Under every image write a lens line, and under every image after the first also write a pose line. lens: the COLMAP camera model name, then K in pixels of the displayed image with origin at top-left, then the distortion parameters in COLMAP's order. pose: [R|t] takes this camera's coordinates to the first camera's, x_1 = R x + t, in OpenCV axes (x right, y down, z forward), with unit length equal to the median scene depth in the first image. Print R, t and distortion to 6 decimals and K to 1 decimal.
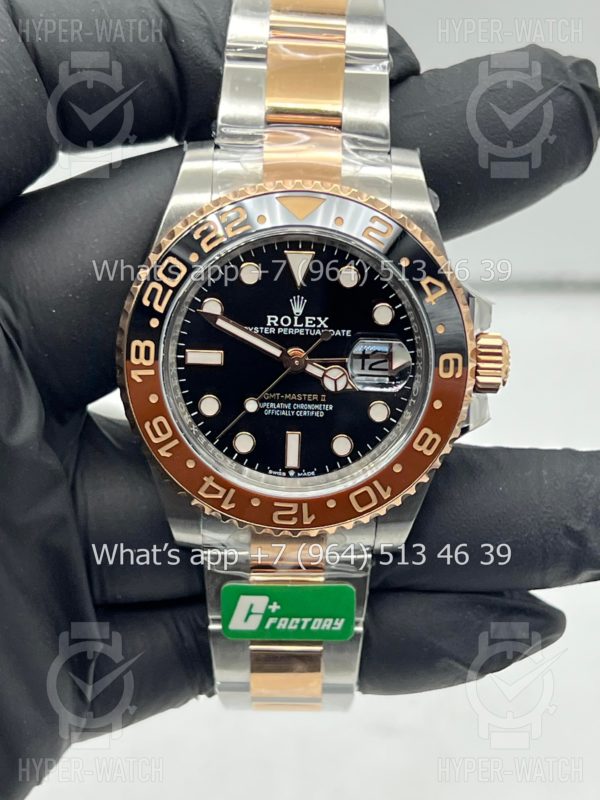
lens RADIAL K [[1864.9, 0, 301.8], [0, 1864.9, 391.4], [0, 0, 1]] dist [0.234754, 0.000000]
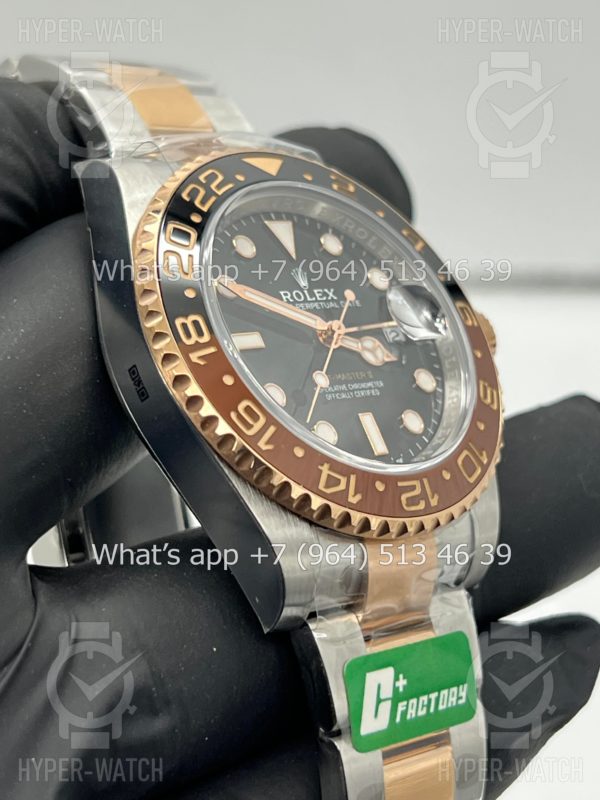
lens RADIAL K [[1864.9, 0, 294.2], [0, 1864.9, 398.7], [0, 0, 1]] dist [0.234754, 0.000000]
pose [[0.727721, -0.119029, 0.675466, -0.562038], [0.484184, 0.786680, -0.383014, 0.306842], [-0.485786, 0.605778, 0.630115, 0.514354]]
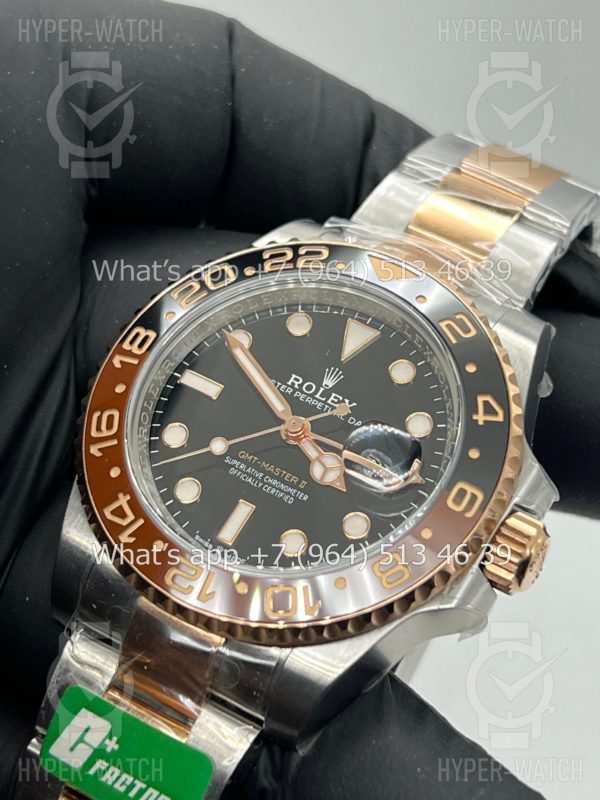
lens RADIAL K [[1864.9, 0, 297.1], [0, 1864.9, 393.9], [0, 0, 1]] dist [0.234754, 0.000000]
pose [[0.862057, 0.365169, -0.351439, 0.271744], [-0.501666, 0.713389, -0.489294, 0.362116], [0.072037, 0.598104, 0.798175, 0.353271]]
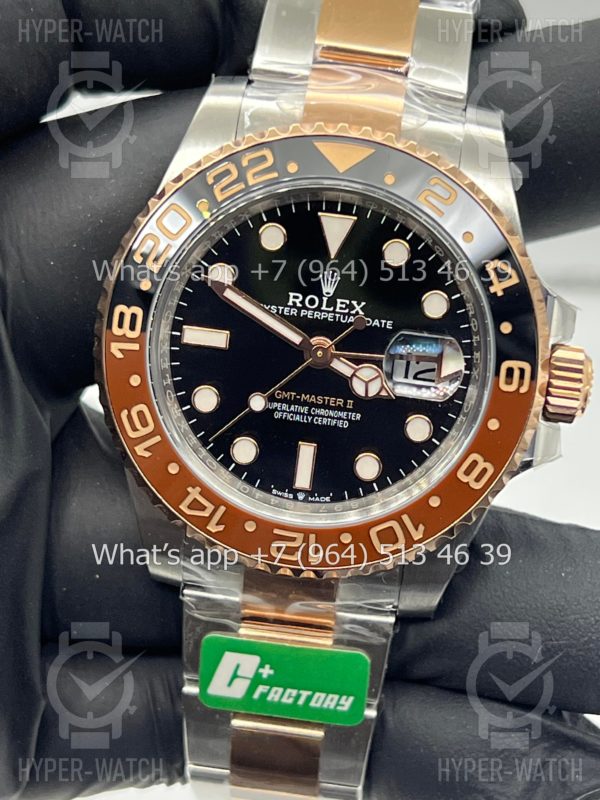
lens RADIAL K [[1864.9, 0, 302.5], [0, 1864.9, 396.9], [0, 0, 1]] dist [0.234754, 0.000000]
pose [[0.993004, 0.099007, -0.064351, 0.042264], [-0.104284, 0.990941, -0.084615, 0.069608], [0.055391, 0.090734, 0.994334, 0.215072]]
